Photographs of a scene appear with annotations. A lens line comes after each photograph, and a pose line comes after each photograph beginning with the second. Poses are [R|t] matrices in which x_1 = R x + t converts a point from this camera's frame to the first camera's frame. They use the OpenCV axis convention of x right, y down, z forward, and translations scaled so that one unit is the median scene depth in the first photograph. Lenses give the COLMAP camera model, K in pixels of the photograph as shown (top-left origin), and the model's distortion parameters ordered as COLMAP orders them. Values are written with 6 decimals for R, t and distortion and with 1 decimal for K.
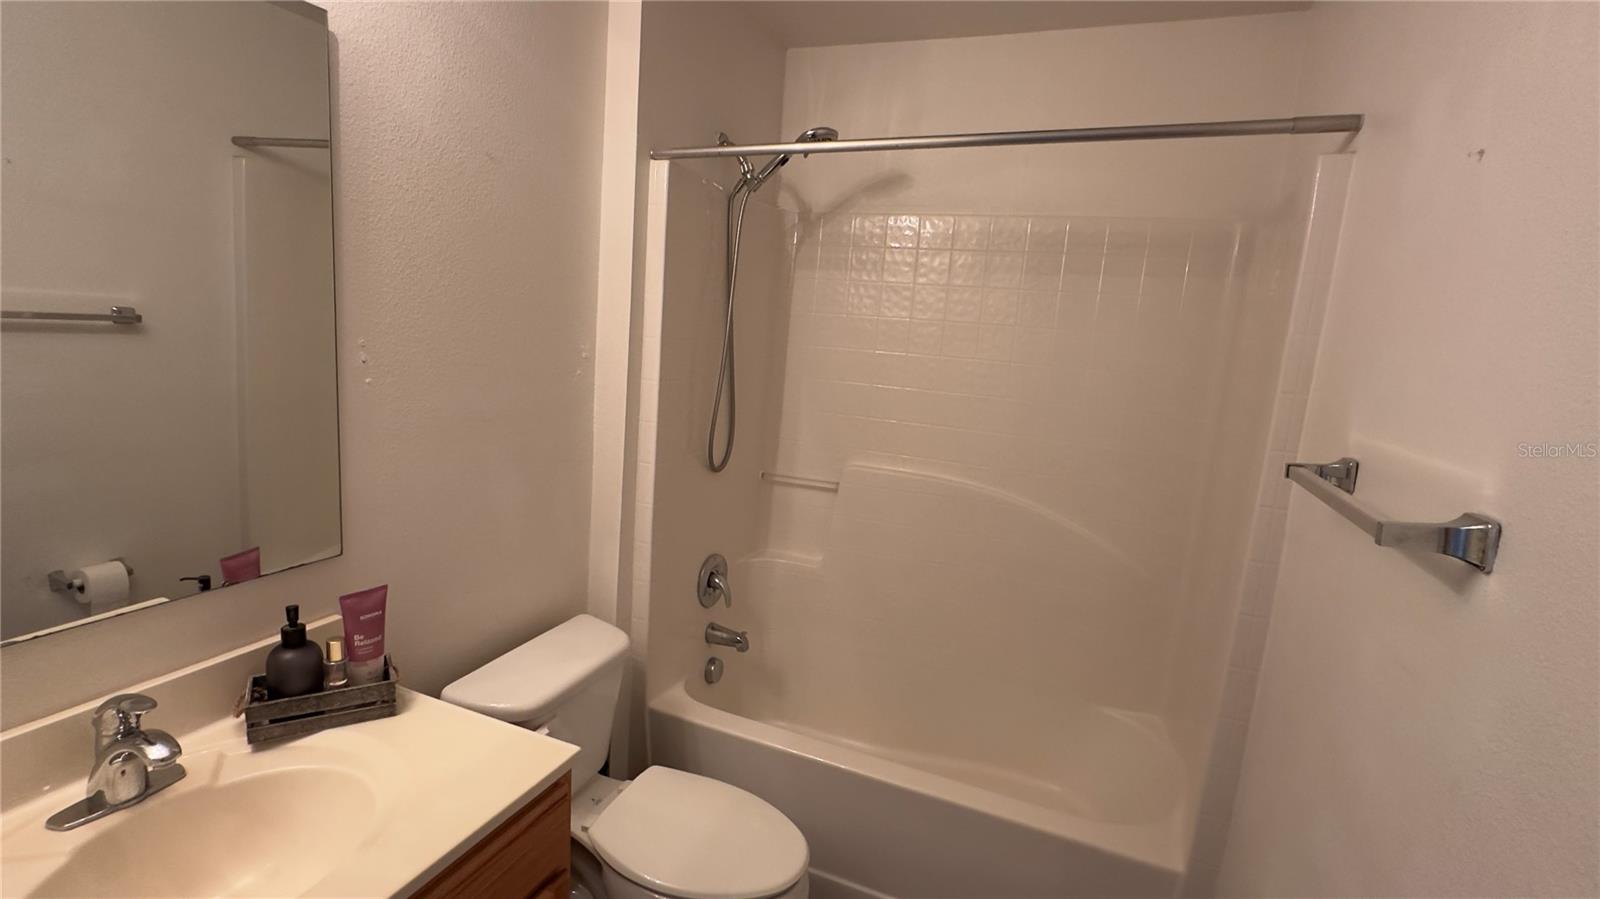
lens RADIAL K [[735.5, 0, 798.1], [0, 735.5, 451.2], [0, 0, 1]] dist [-0.007424, -0.000214]
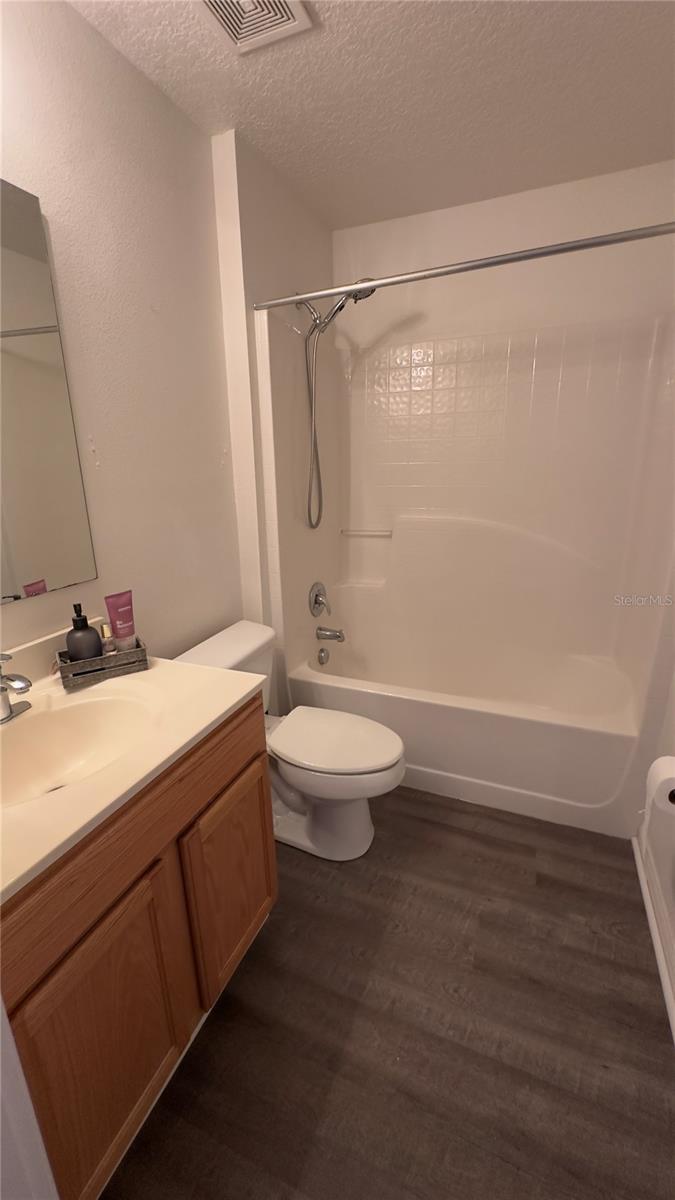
lens RADIAL K [[477.7, 0, 339.1], [0, 477.7, 595.7], [0, 0, 1]] dist [-0.003027, -0.000290]
pose [[0.995637, -0.090876, -0.021189, -0.059564], [0.092604, 0.990208, 0.104464, 0.080767], [0.011488, -0.105970, 0.994303, -0.010543]]
